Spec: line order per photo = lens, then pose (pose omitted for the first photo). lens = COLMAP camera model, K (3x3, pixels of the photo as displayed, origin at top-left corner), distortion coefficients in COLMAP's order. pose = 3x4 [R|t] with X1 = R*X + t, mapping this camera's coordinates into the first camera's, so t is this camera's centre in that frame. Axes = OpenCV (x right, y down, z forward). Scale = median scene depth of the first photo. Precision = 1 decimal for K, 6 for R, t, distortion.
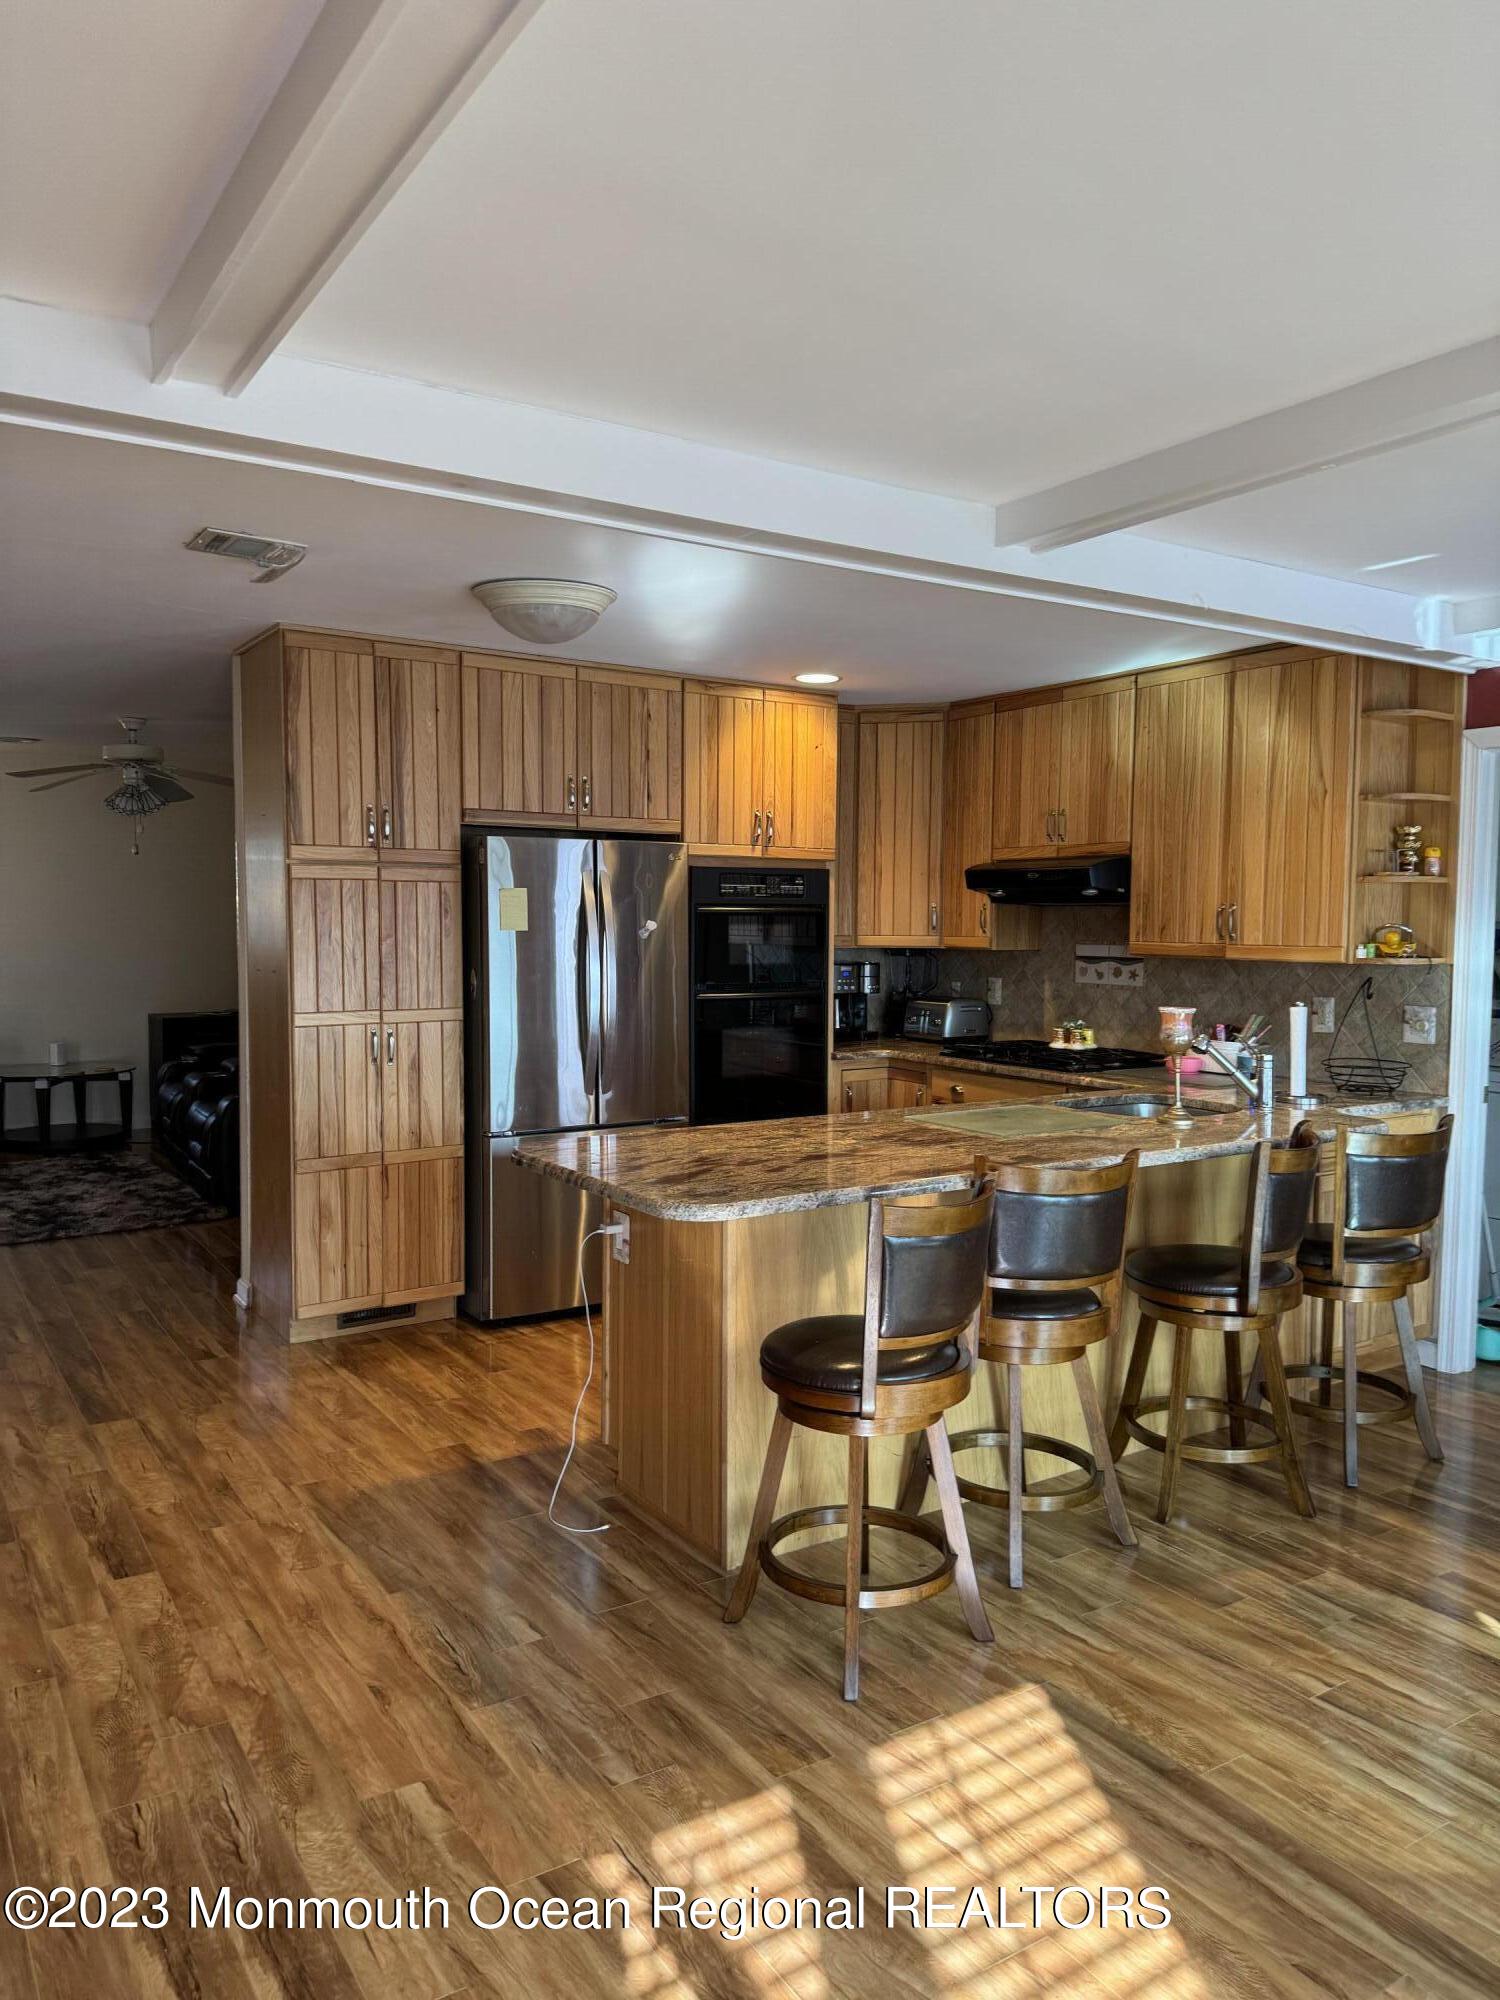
lens RADIAL K [[1391.9, 0, 736.1], [0, 1391.9, 1008.3], [0, 0, 1]] dist [0.041469, -0.035377]
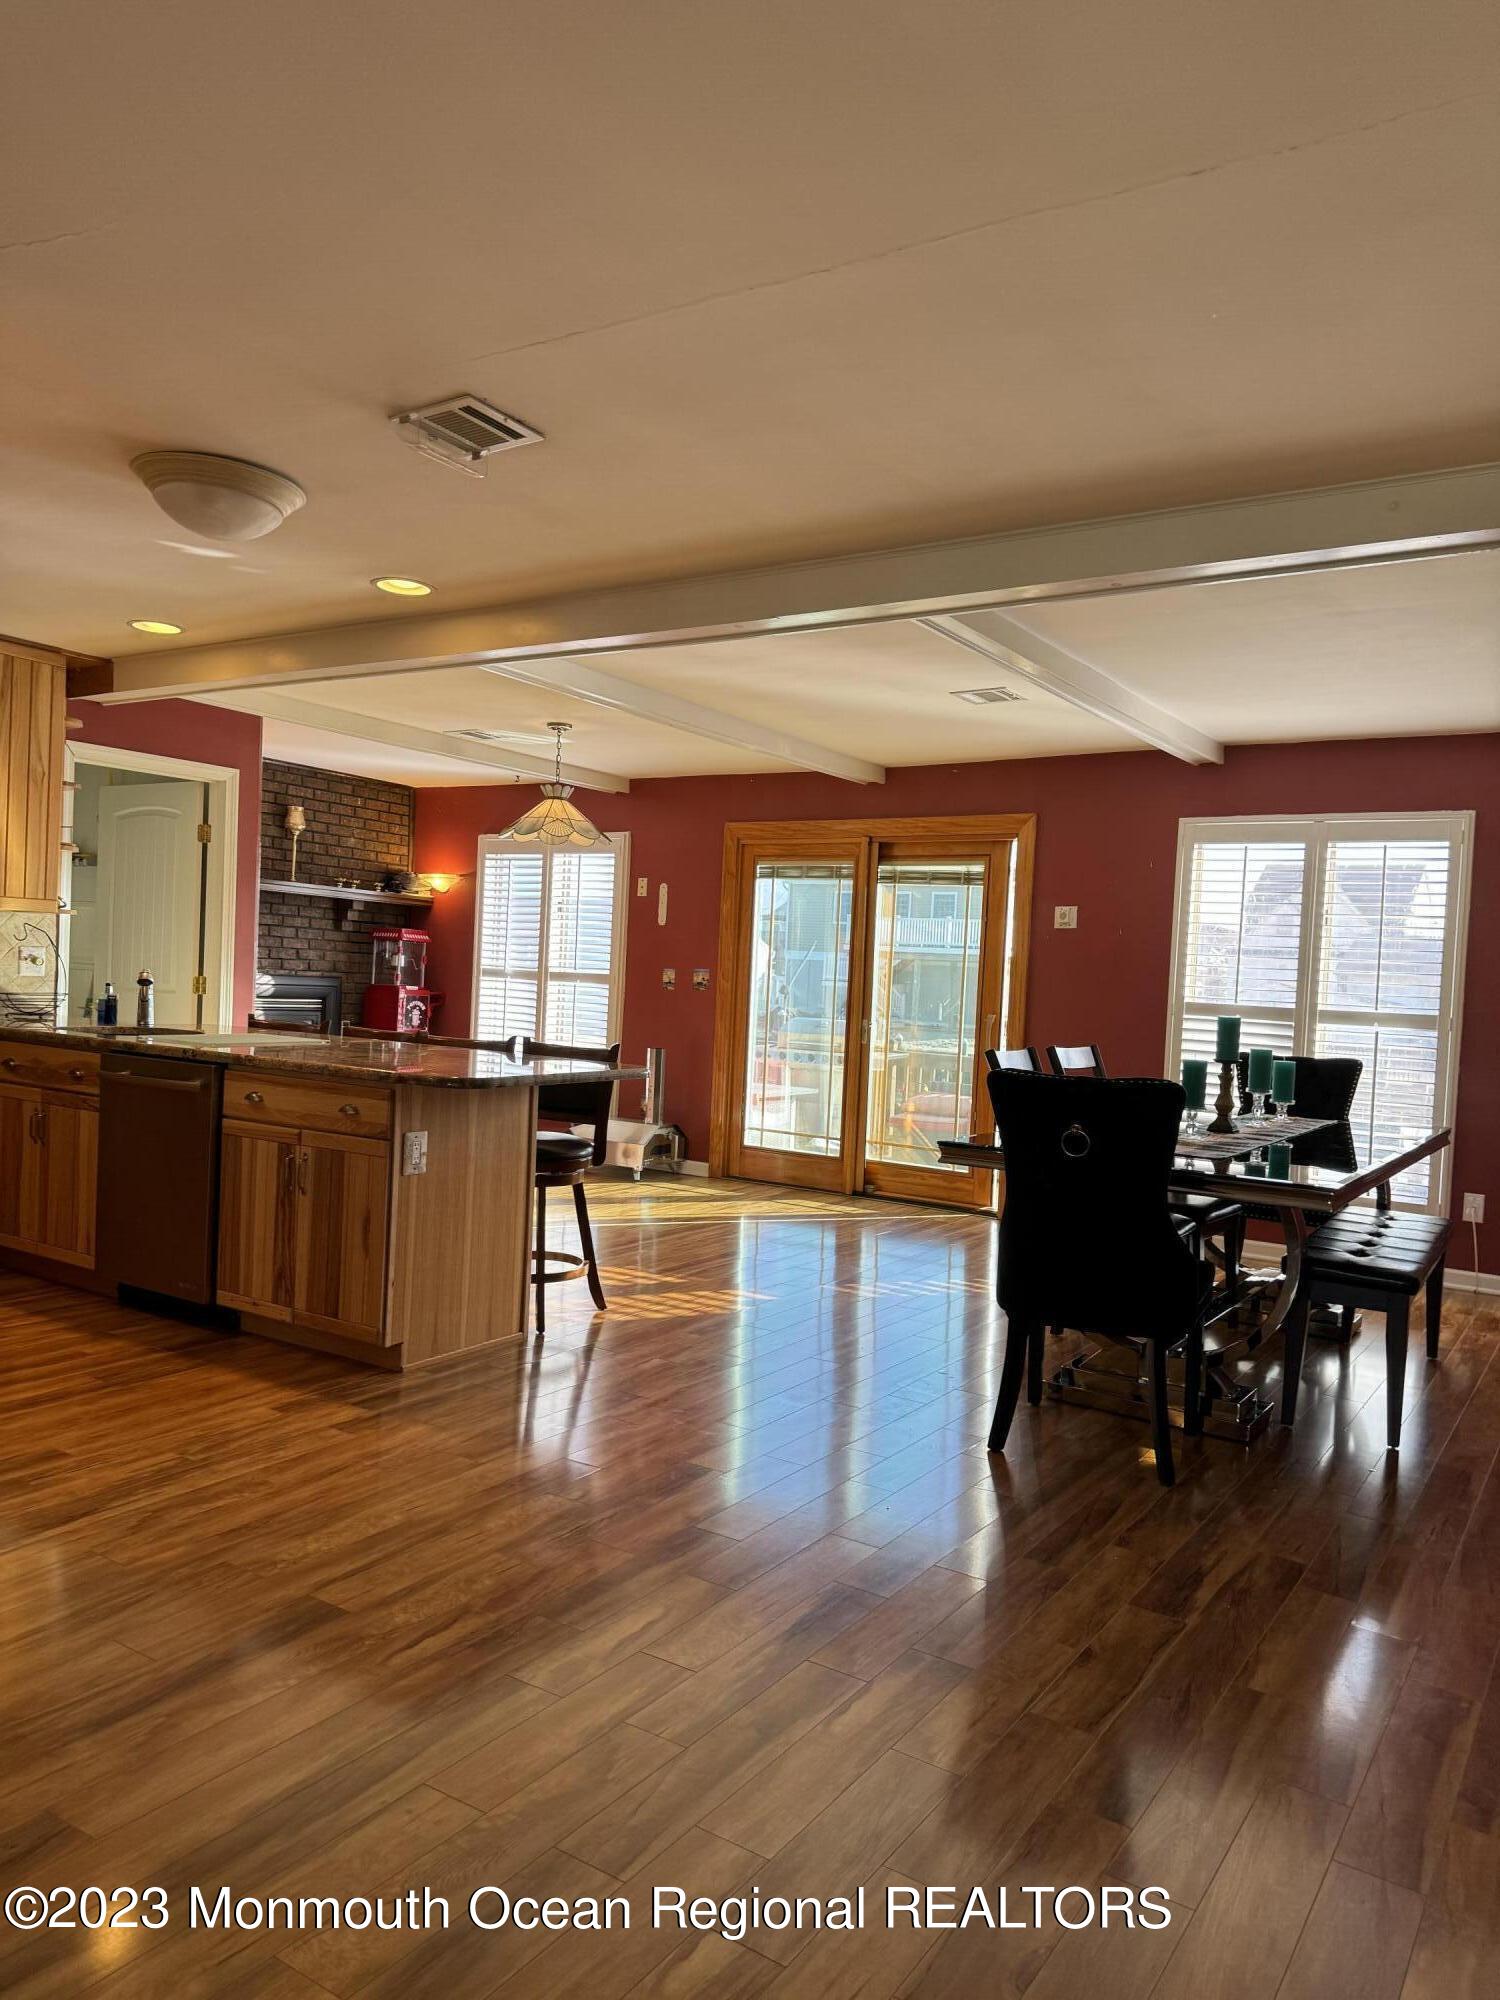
lens RADIAL K [[1391.9, 0, 727.8], [0, 1391.9, 1033.2], [0, 0, 1]] dist [0.041469, -0.035377]
pose [[-0.395994, -0.065523, 0.915912, -0.783816], [0.009331, 0.997112, 0.075366, -0.012060], [-0.918206, 0.038390, -0.394239, 0.769626]]
